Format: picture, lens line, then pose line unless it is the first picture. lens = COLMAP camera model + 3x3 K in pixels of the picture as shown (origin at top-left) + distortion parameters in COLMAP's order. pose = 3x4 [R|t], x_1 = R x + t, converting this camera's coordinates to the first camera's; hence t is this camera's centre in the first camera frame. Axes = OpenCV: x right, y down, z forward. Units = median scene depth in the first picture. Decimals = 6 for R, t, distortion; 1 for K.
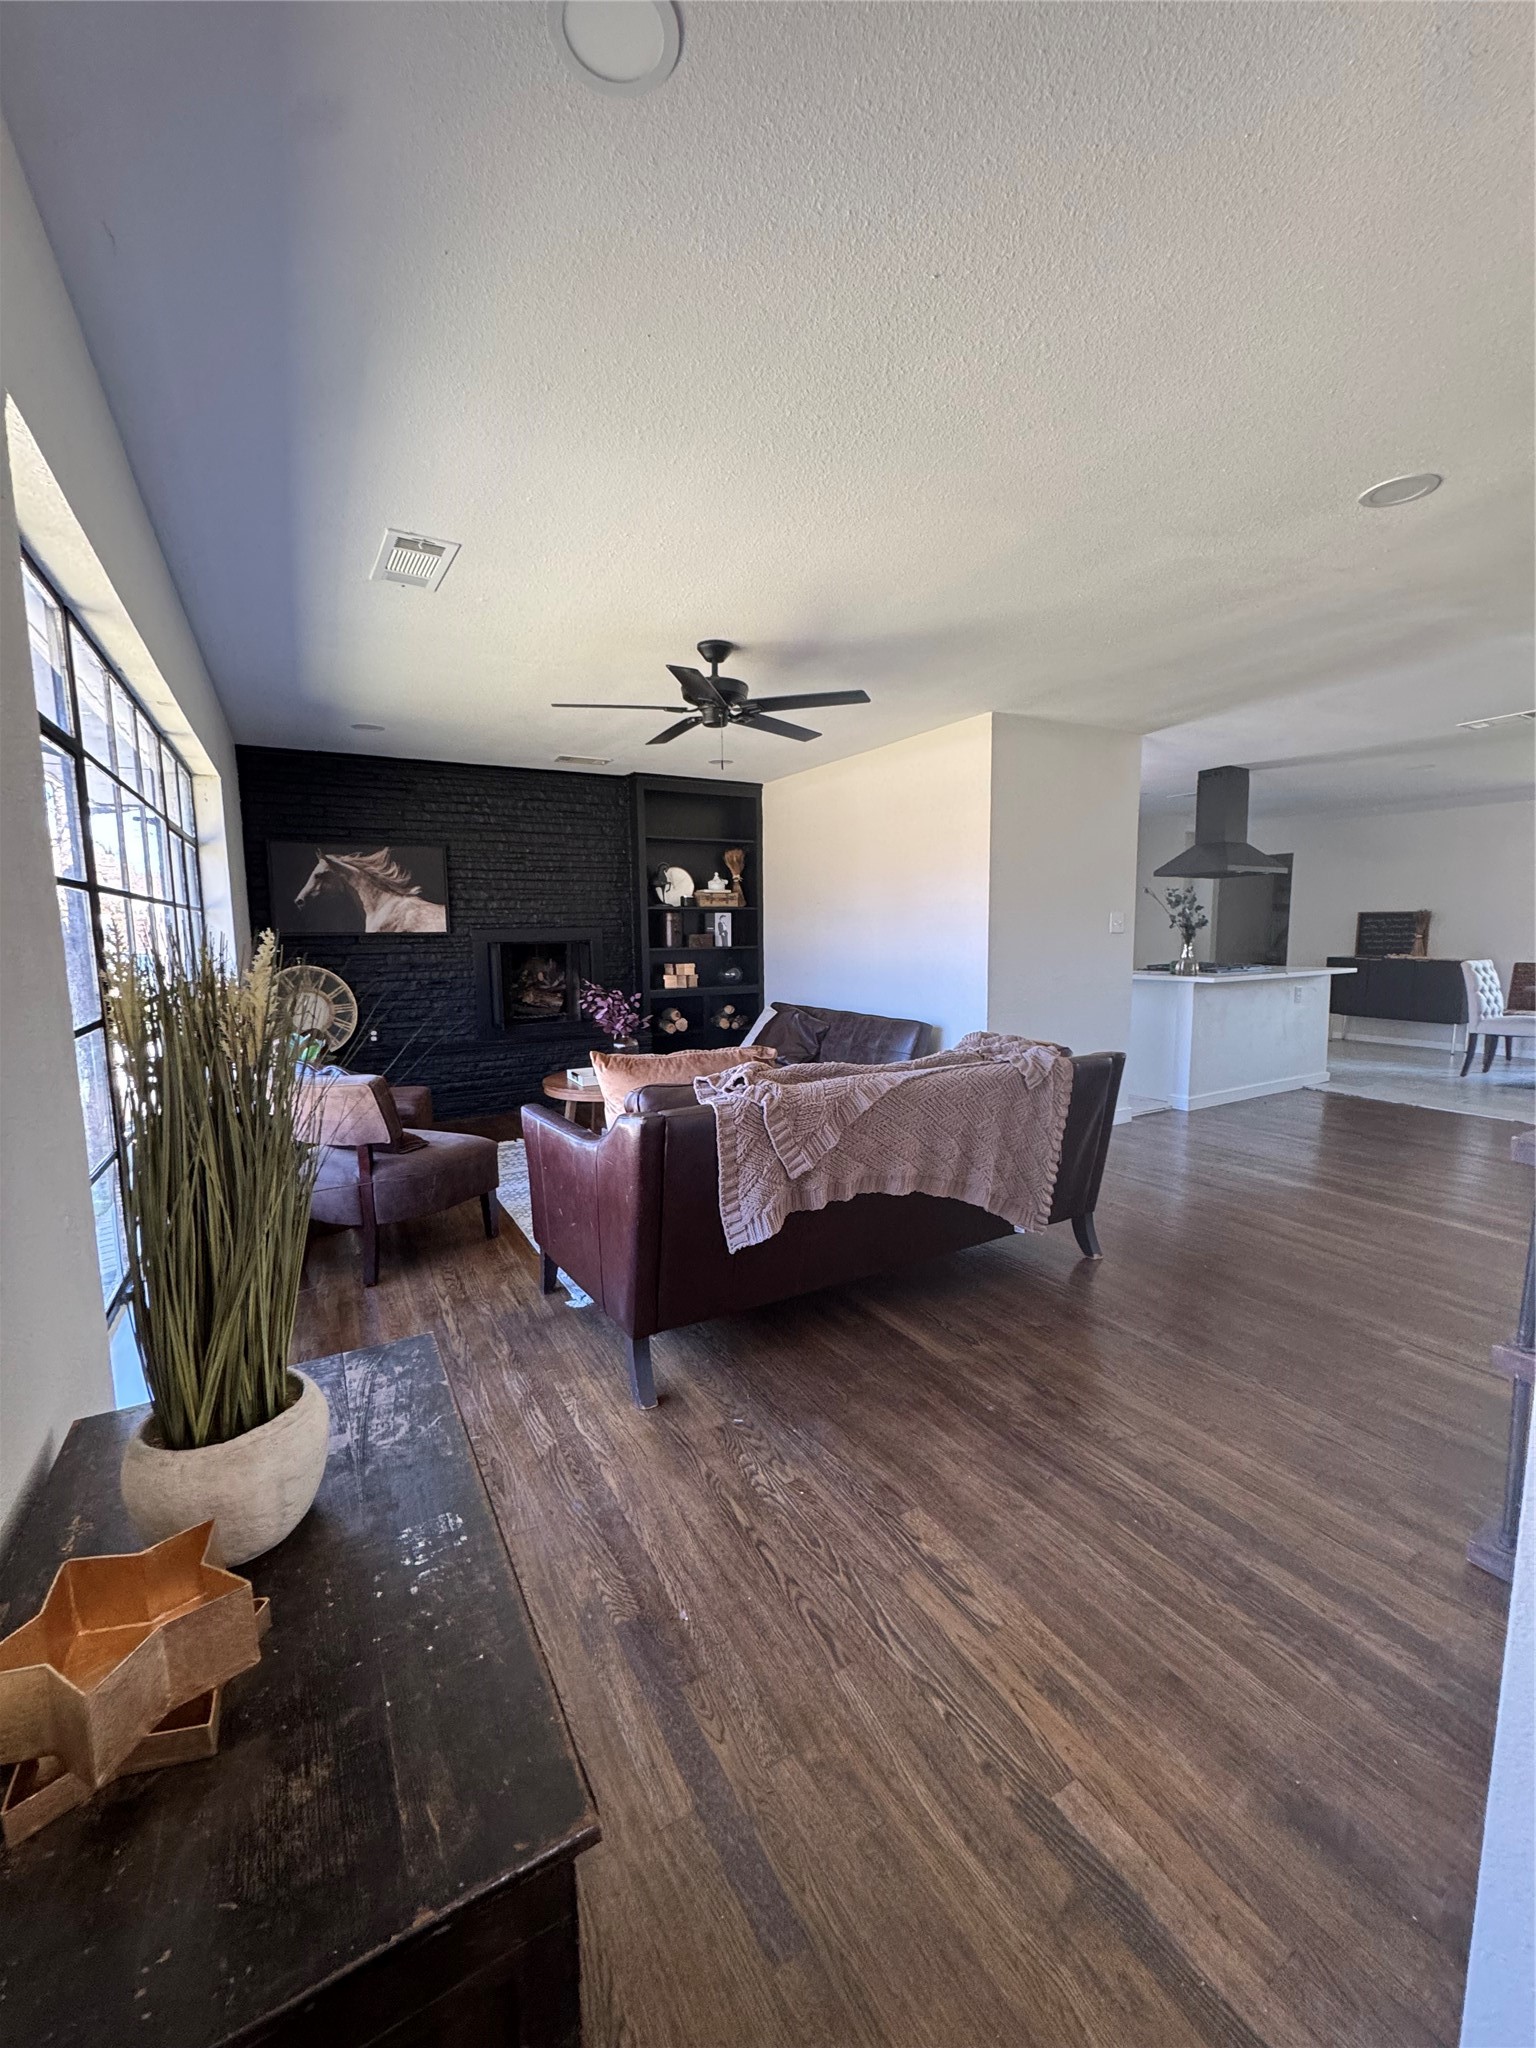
lens RADIAL K [[816.1, 0, 769.3], [0, 816.1, 1019.5], [0, 0, 1]] dist [-0.003973, 0.000452]
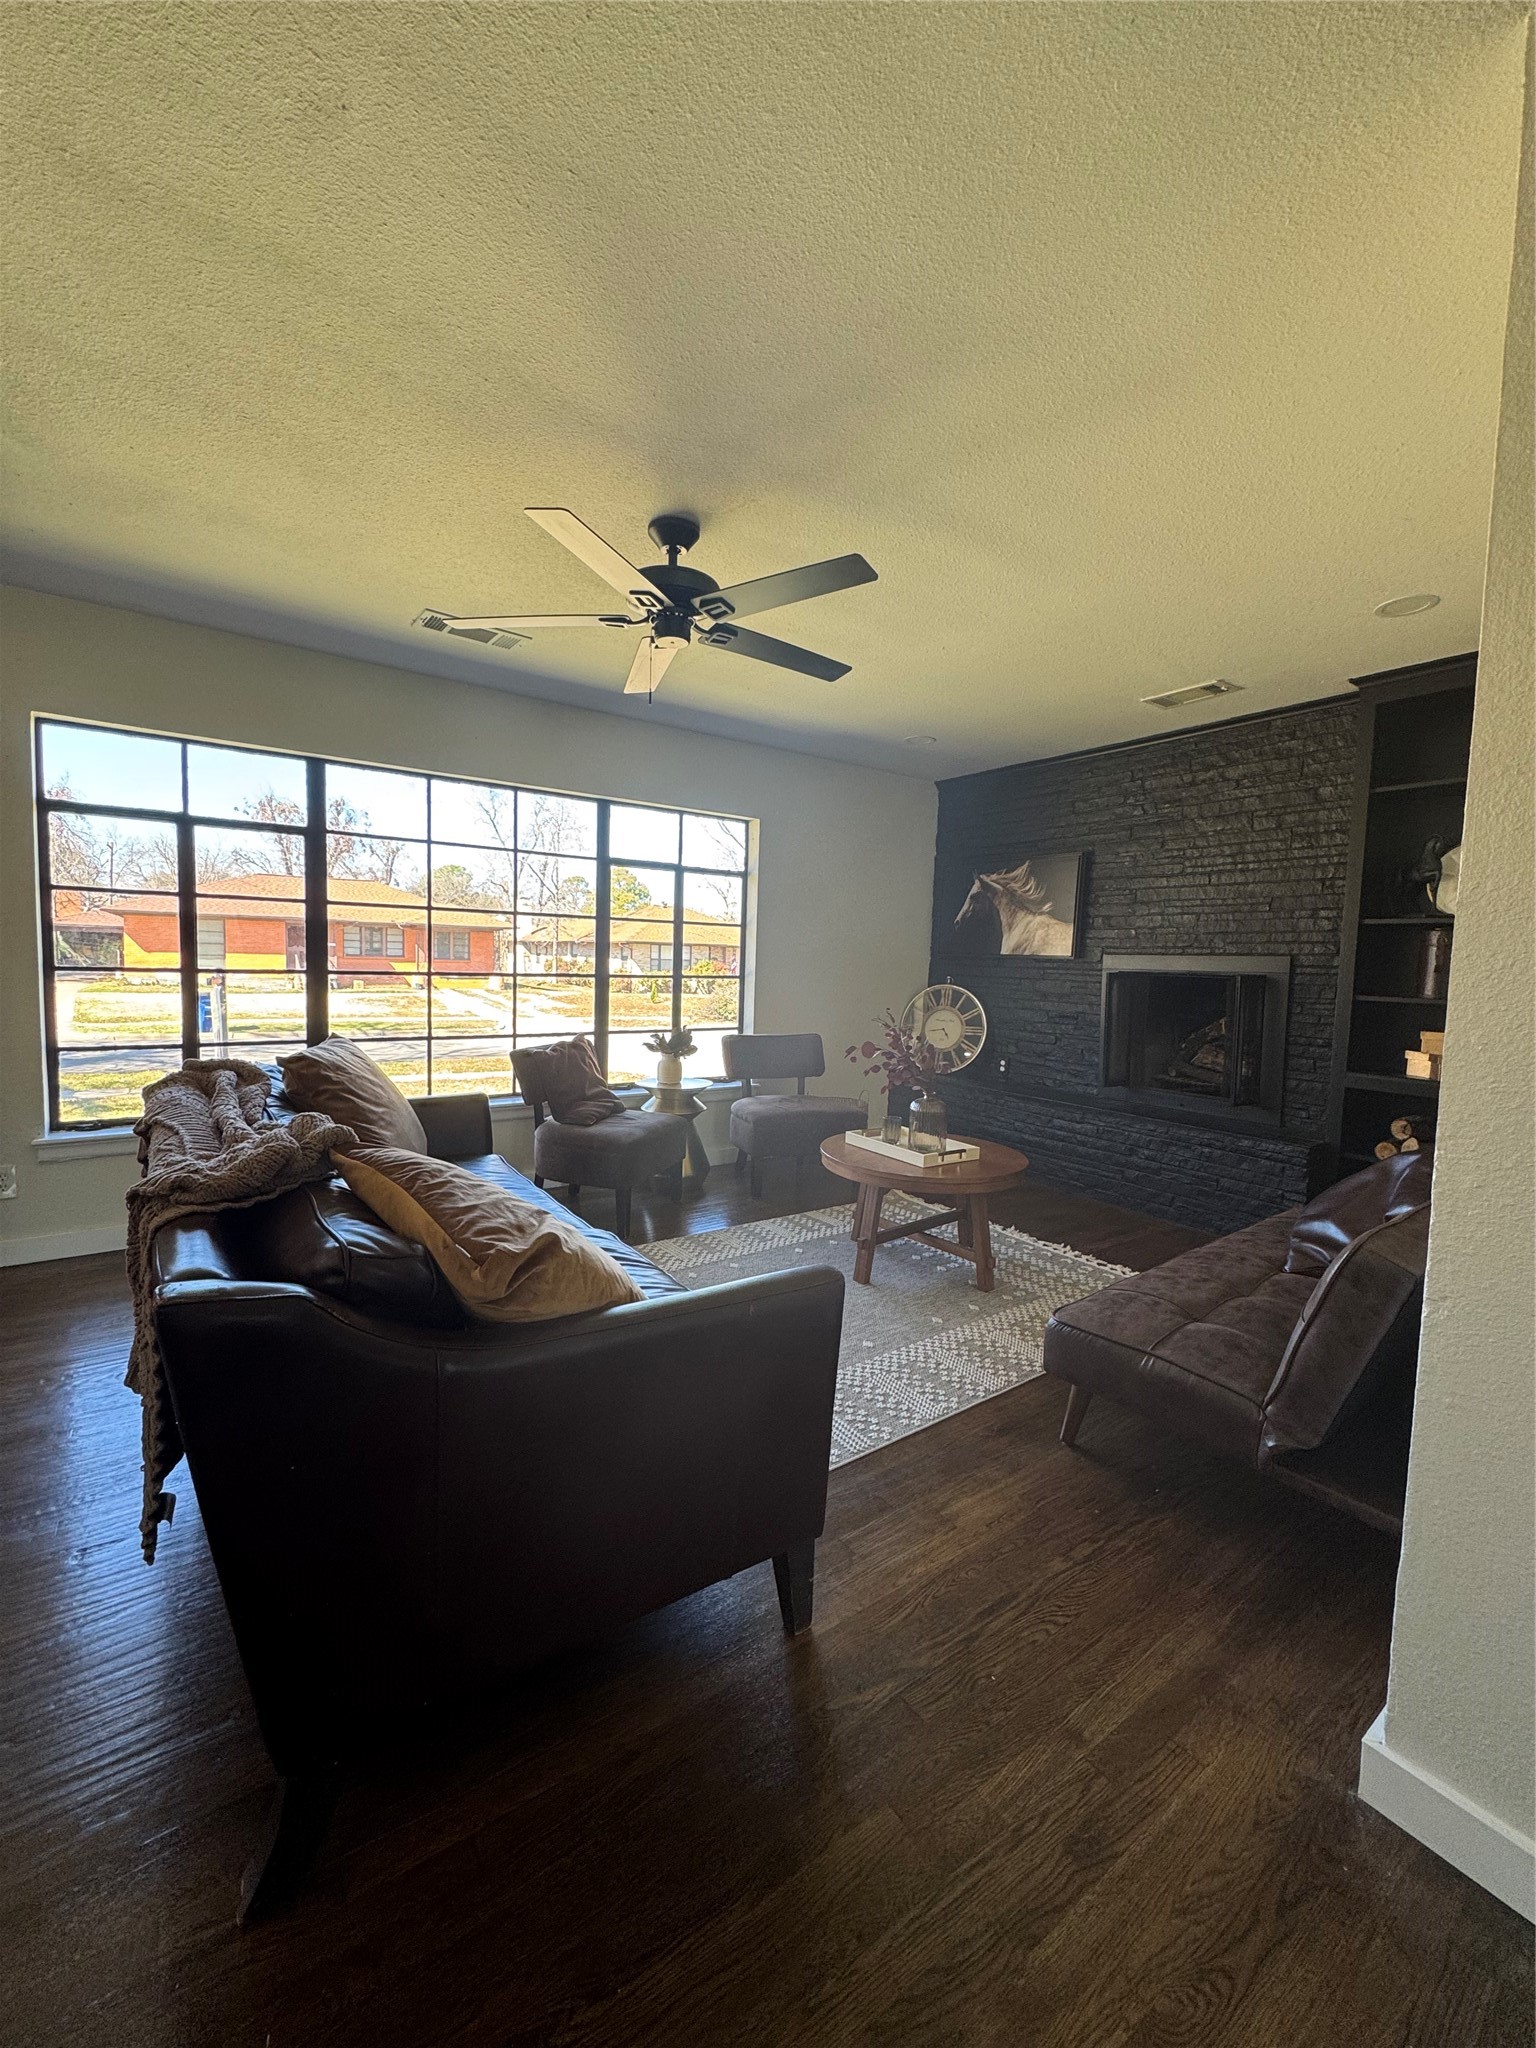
lens RADIAL K [[816.1, 0, 764.7], [0, 816.1, 1027.4], [0, 0, 1]] dist [-0.003973, 0.000452]
pose [[0.091641, 0.100073, -0.990751, 0.417900], [-0.144843, 0.985696, 0.086165, -0.066286], [0.985202, 0.135607, 0.104825, 0.652637]]
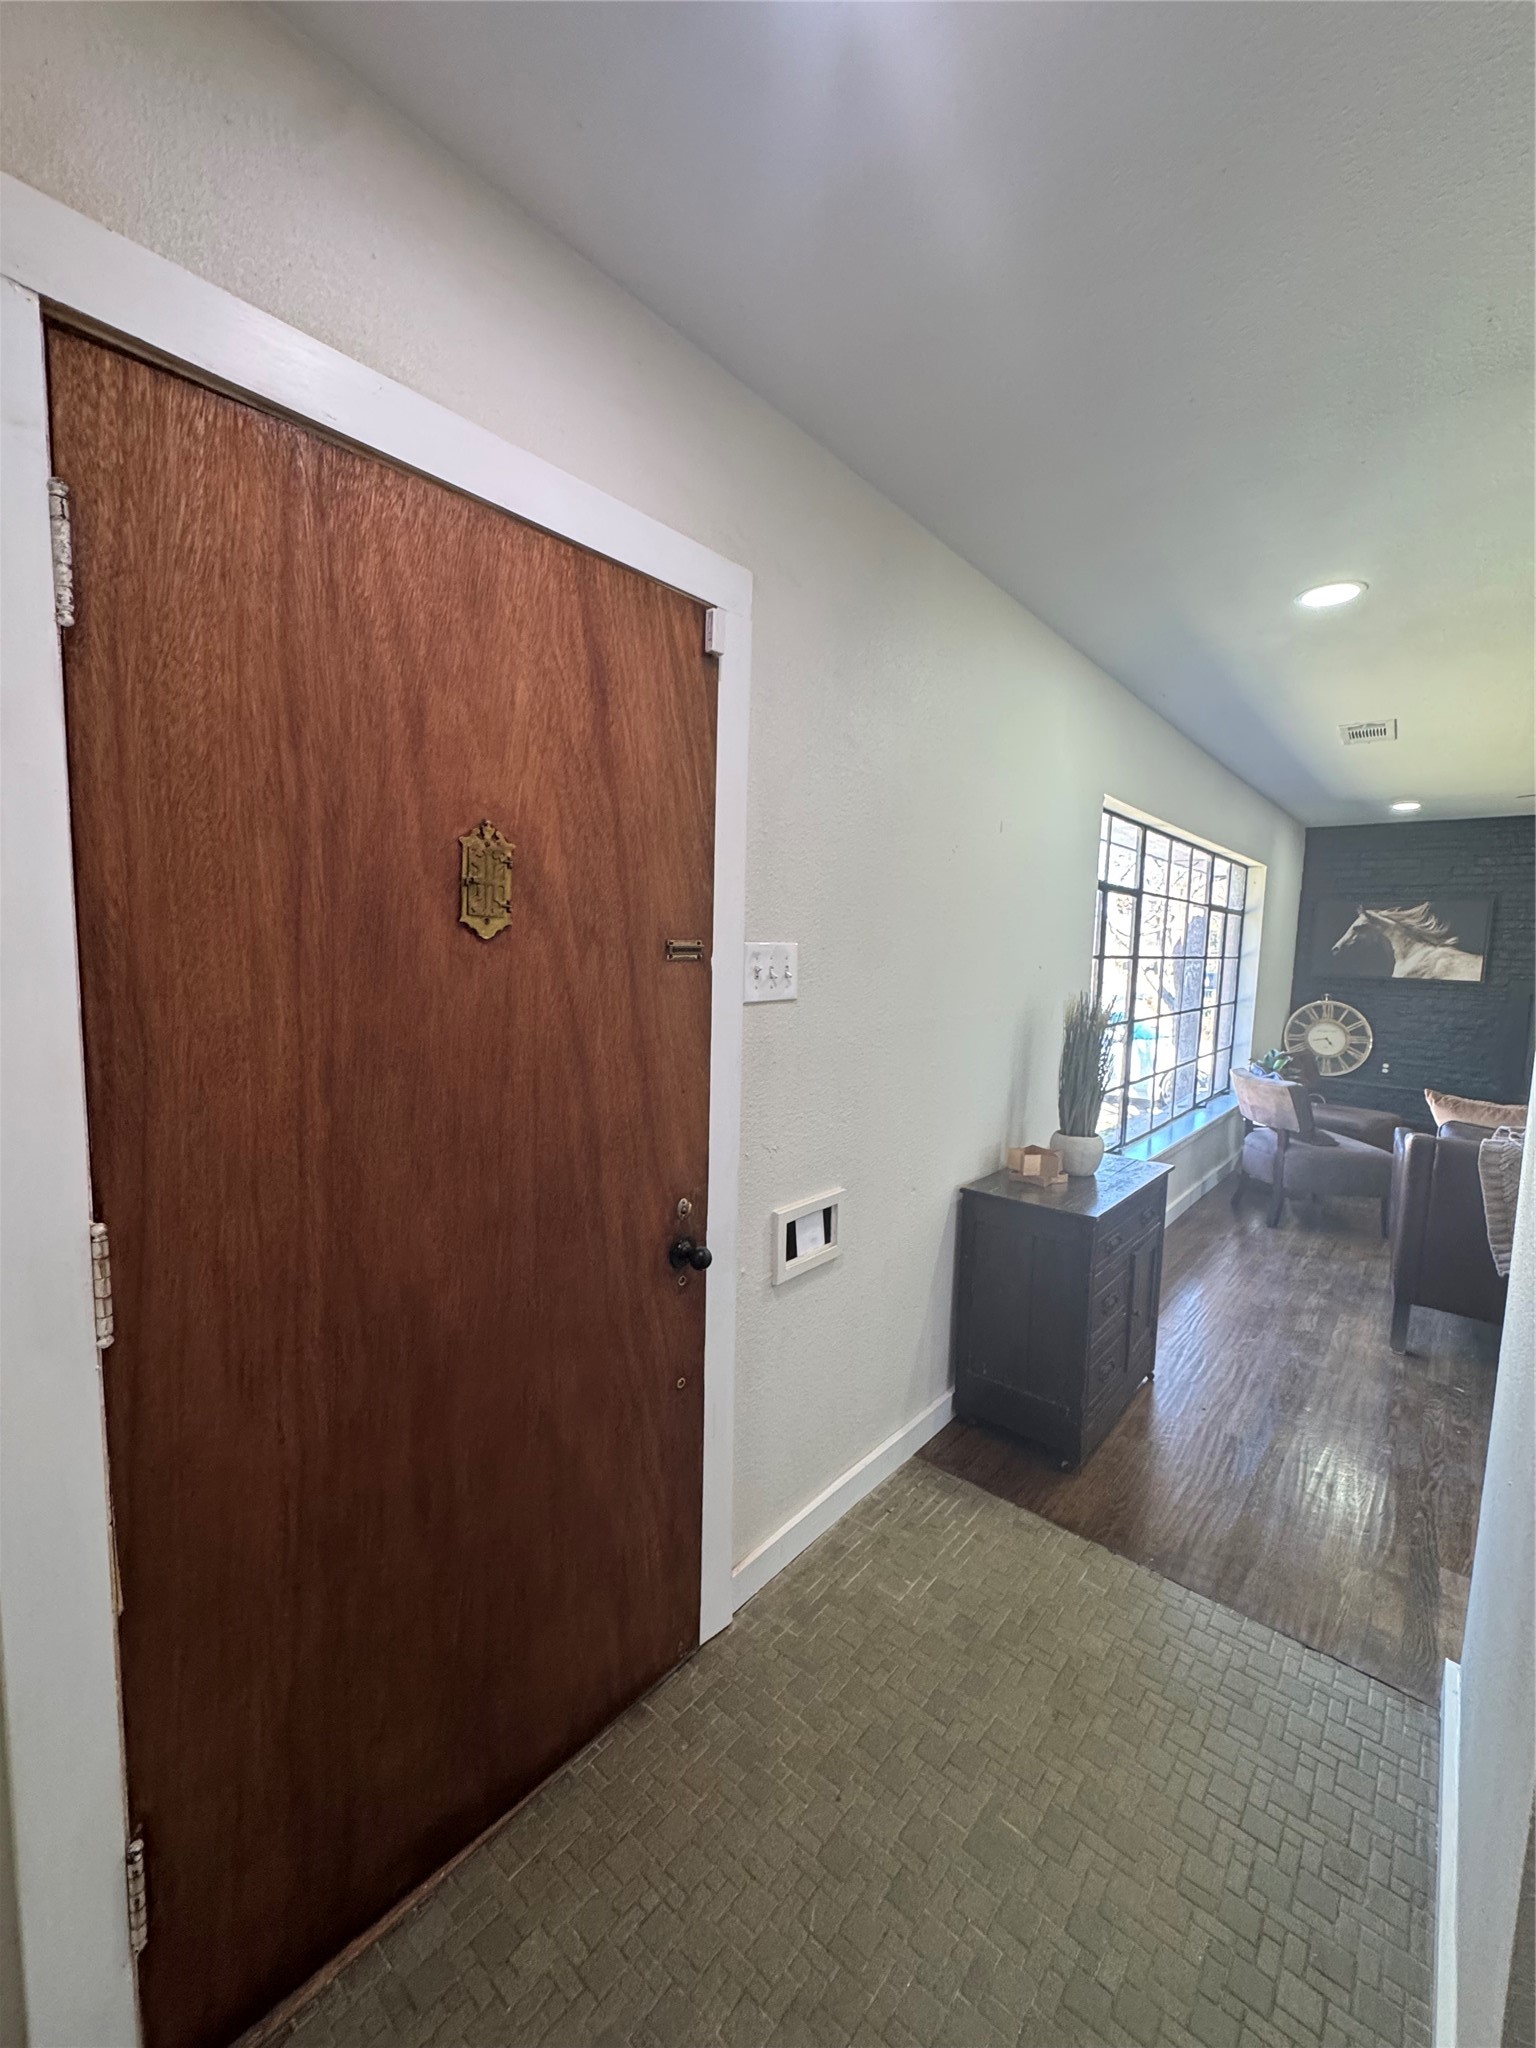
lens RADIAL K [[816.1, 0, 770.0], [0, 816.1, 1019.1], [0, 0, 1]] dist [-0.003973, 0.000452]
pose [[0.335597, 0.111351, -0.935401, 0.286092], [-0.137140, 0.988185, 0.068432, -0.007606], [0.931970, 0.105316, 0.346902, -0.200224]]
